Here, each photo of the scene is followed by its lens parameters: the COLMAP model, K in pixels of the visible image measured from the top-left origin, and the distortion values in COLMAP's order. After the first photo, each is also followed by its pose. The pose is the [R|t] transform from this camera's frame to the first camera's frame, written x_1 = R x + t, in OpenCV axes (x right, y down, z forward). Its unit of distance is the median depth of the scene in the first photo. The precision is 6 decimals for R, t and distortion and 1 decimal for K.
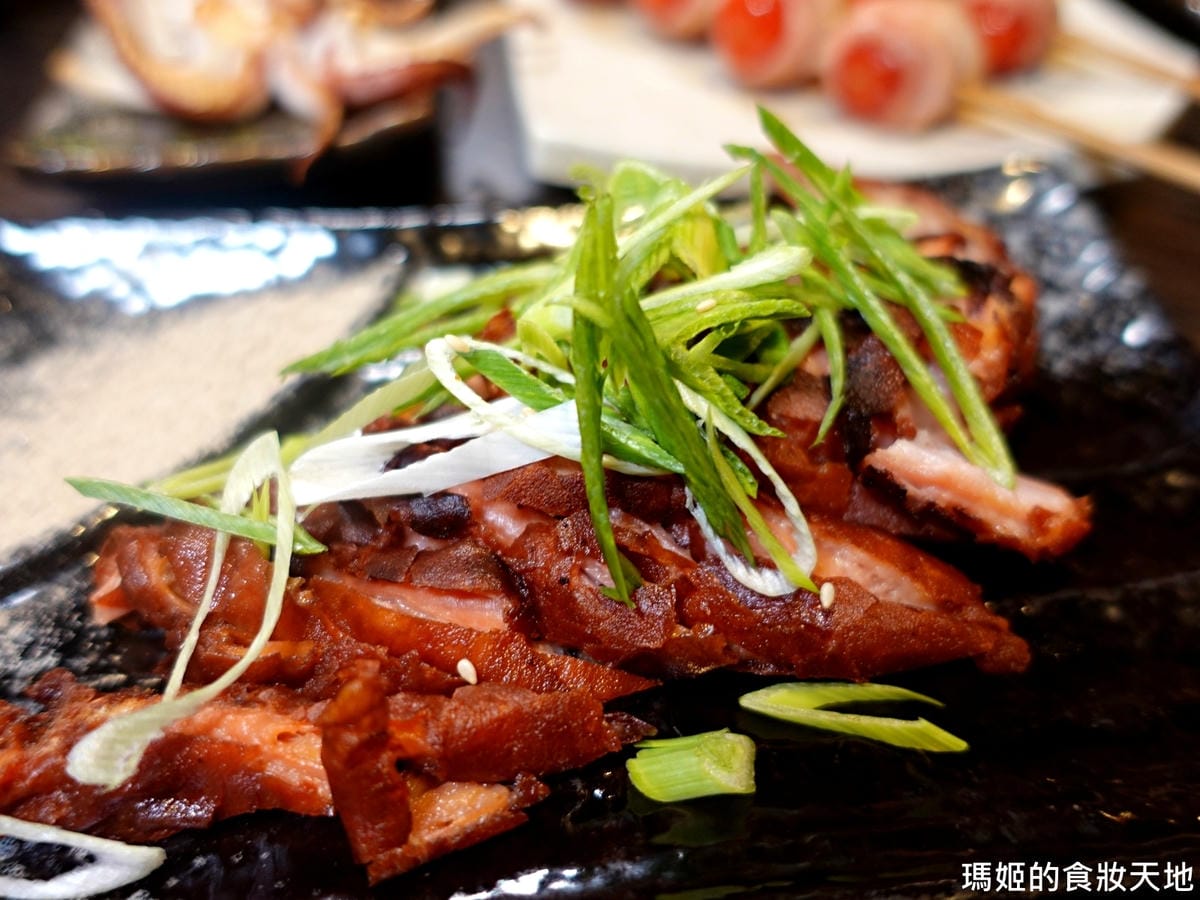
lens RADIAL K [[859.0, 0, 600.0], [0, 859.0, 450.0], [0, 0, 1]] dist [-0.027039, 0.003277]
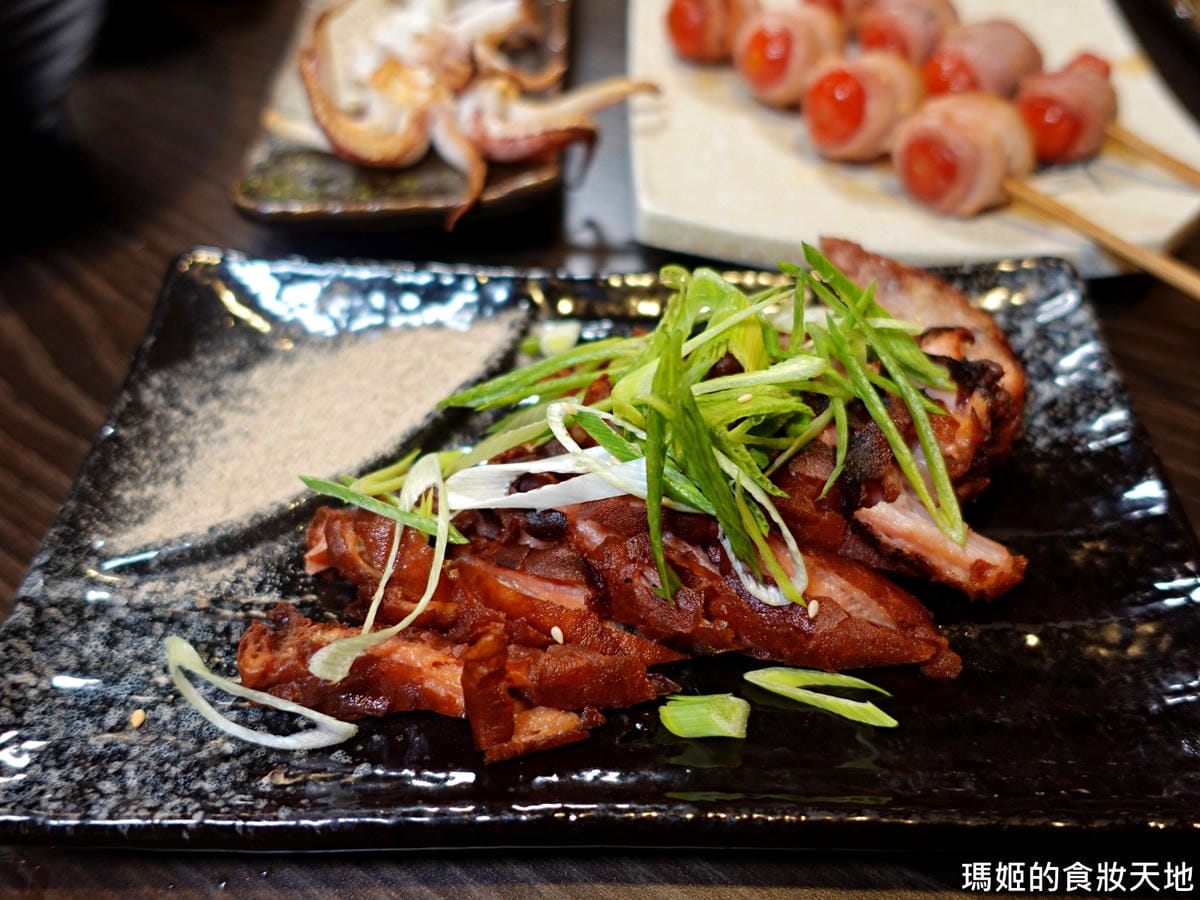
lens RADIAL K [[846.6, 0, 600.0], [0, 846.6, 450.0], [0, 0, 1]] dist [-0.049131, 0.000704]
pose [[0.991199, 0.089728, -0.097334, 0.029632], [-0.086018, 0.995422, 0.041674, -0.120086], [0.100628, -0.032935, 0.994379, -0.410153]]
